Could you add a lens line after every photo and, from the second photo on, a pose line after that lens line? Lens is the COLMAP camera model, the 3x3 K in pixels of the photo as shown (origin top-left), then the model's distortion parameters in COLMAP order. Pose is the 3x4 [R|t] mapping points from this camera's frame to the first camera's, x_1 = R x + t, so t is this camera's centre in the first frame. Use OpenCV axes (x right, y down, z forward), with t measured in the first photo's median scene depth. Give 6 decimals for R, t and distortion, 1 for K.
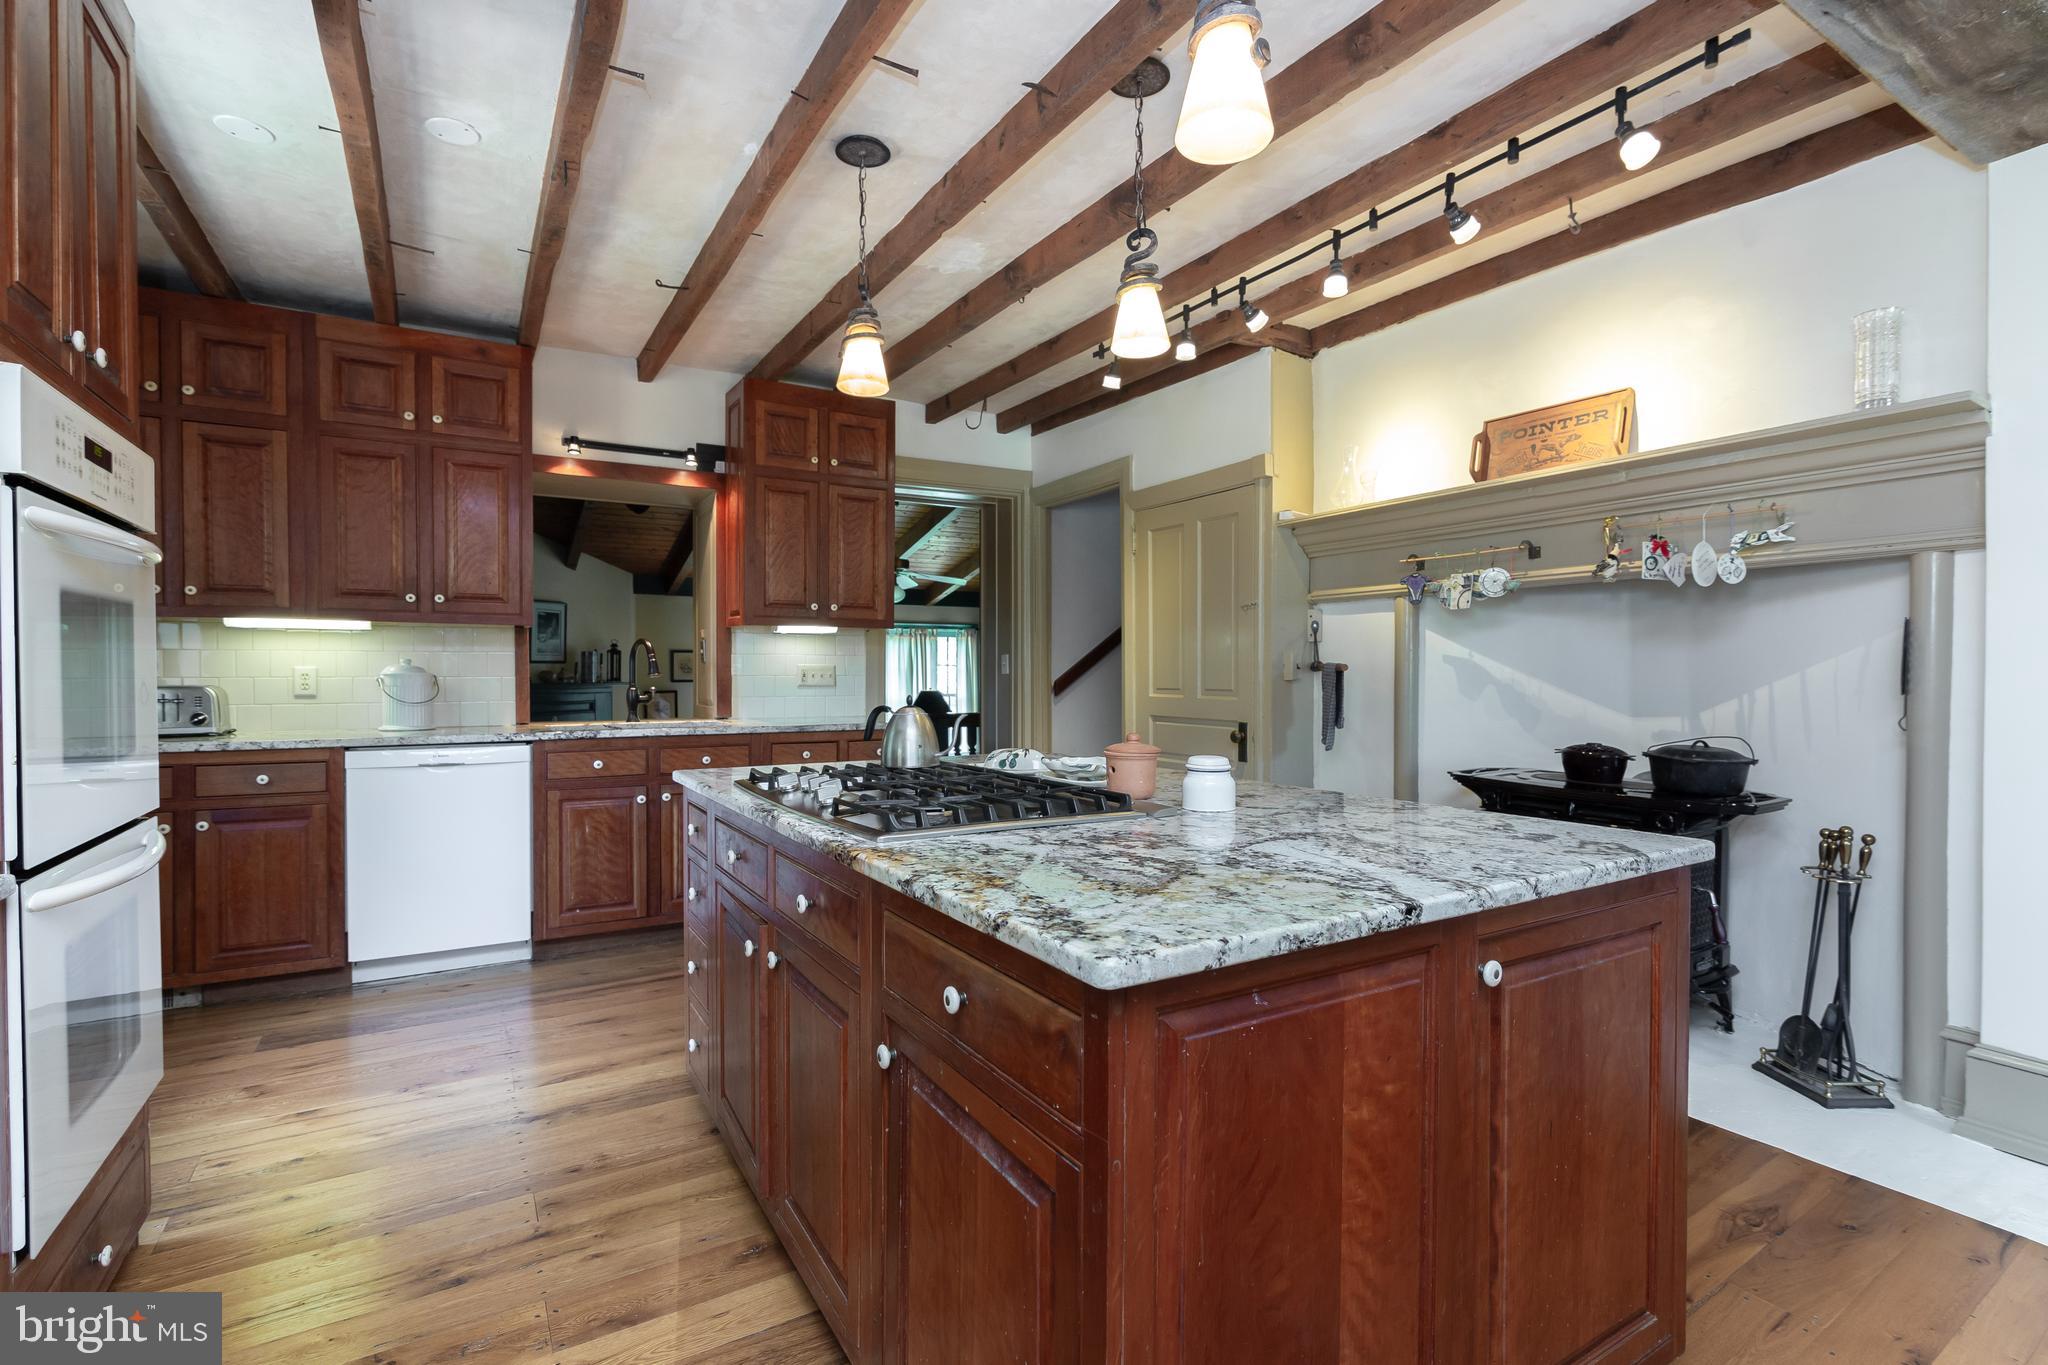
lens RADIAL K [[936.0, 0, 1024.0], [0, 936.0, 682.5], [0, 0, 1]] dist [-0.016223, -0.000210]
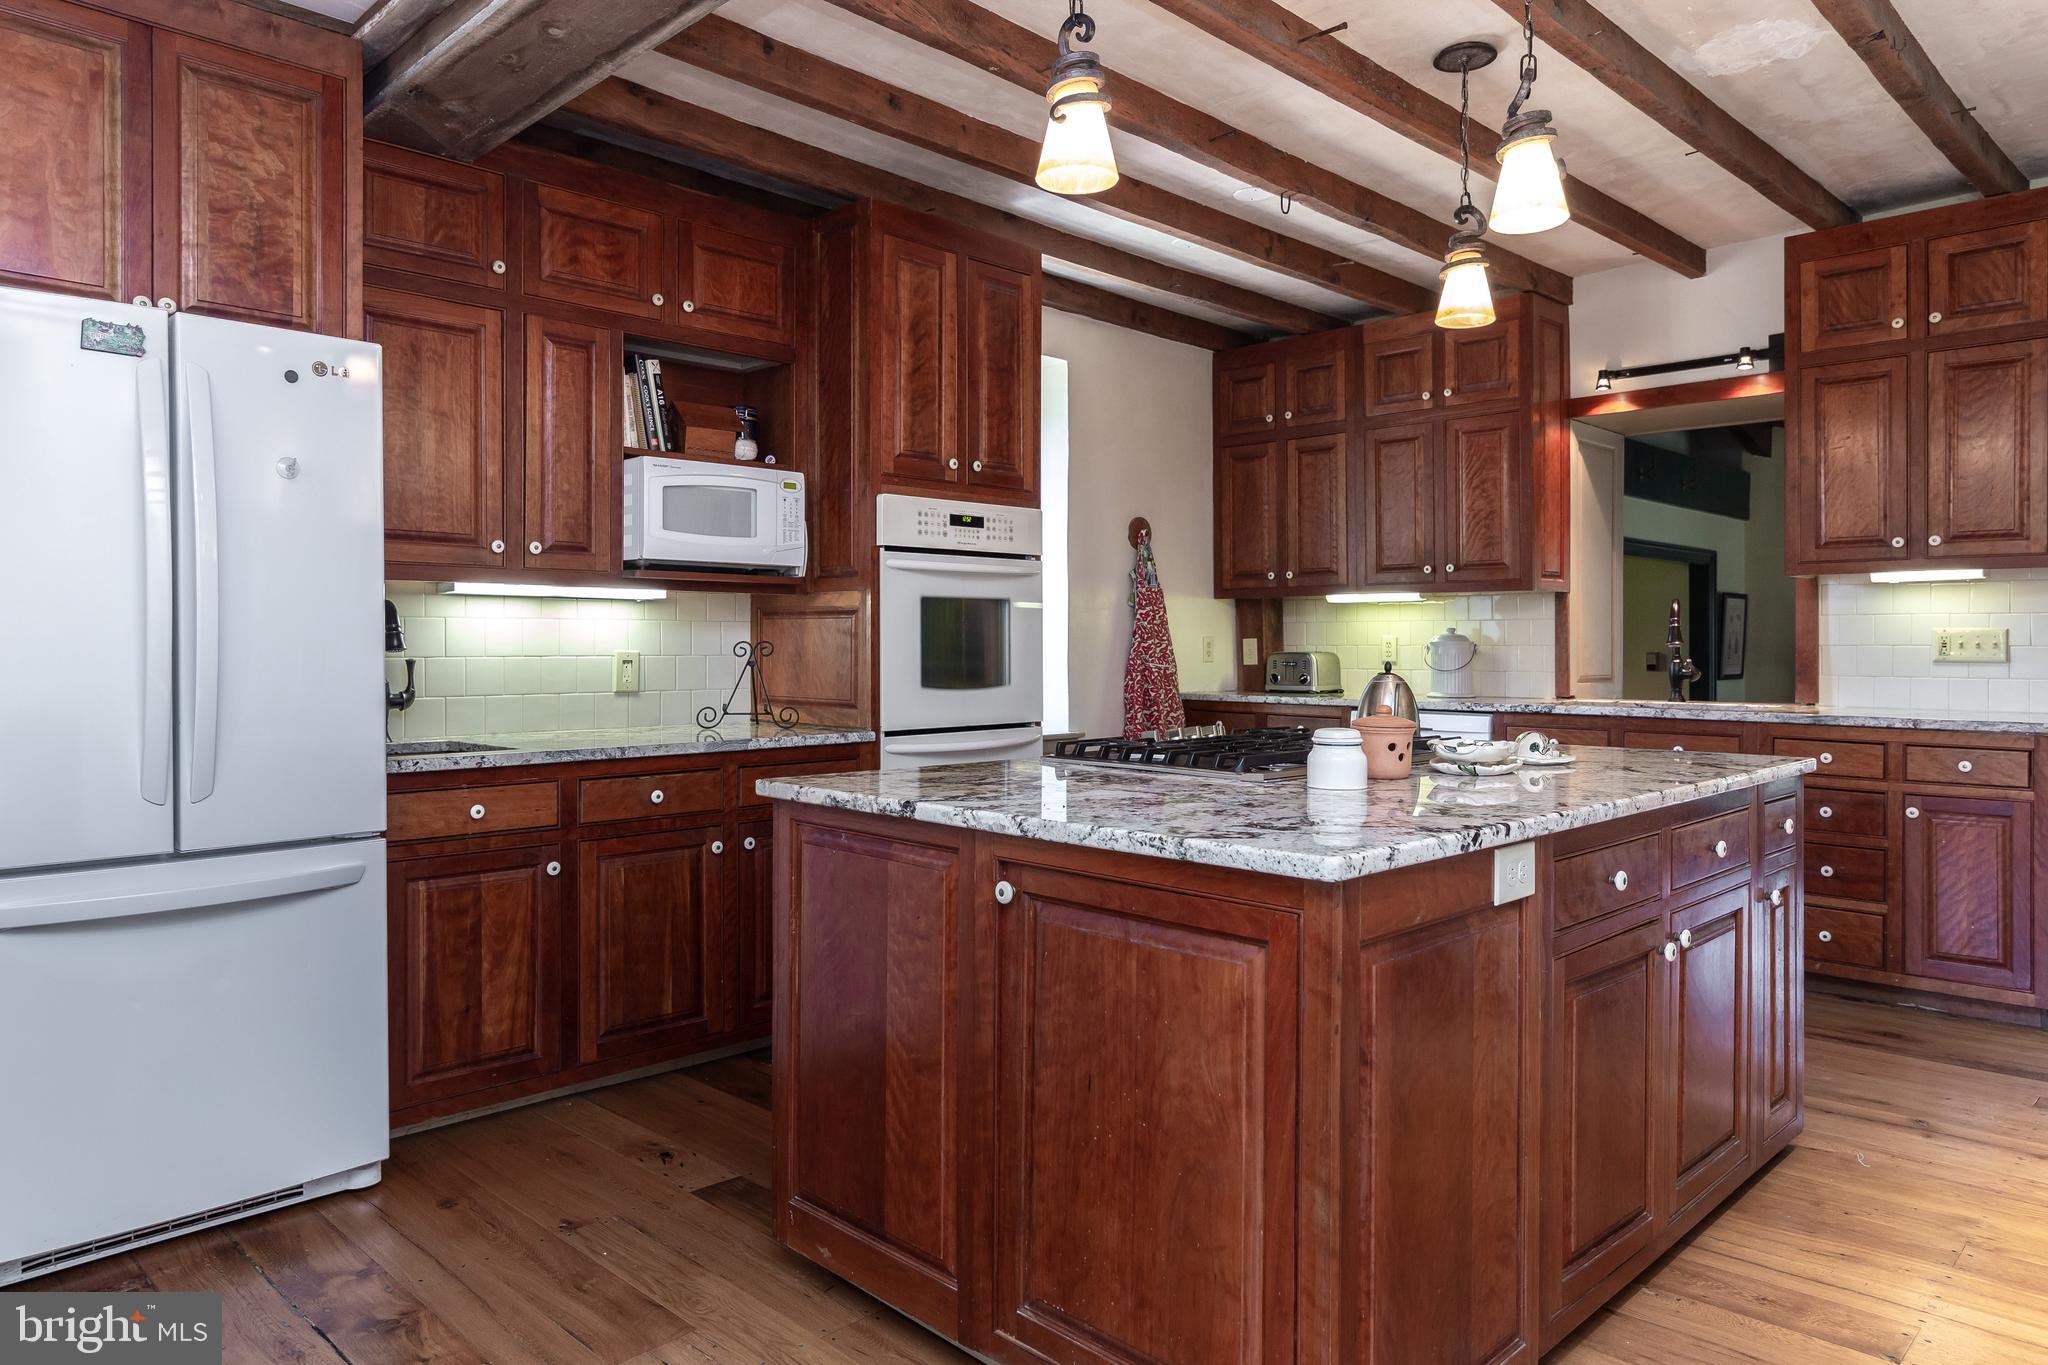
lens RADIAL K [[1330.1, 0, 1017.6], [0, 1330.1, 646.6], [0, 0, 1]] dist [0.004372, 0.001160]
pose [[0.234103, 0.001772, -0.972210, 0.669466], [-0.011517, 0.999933, -0.000951, 0.002365], [0.972144, 0.011420, 0.234108, 0.197102]]
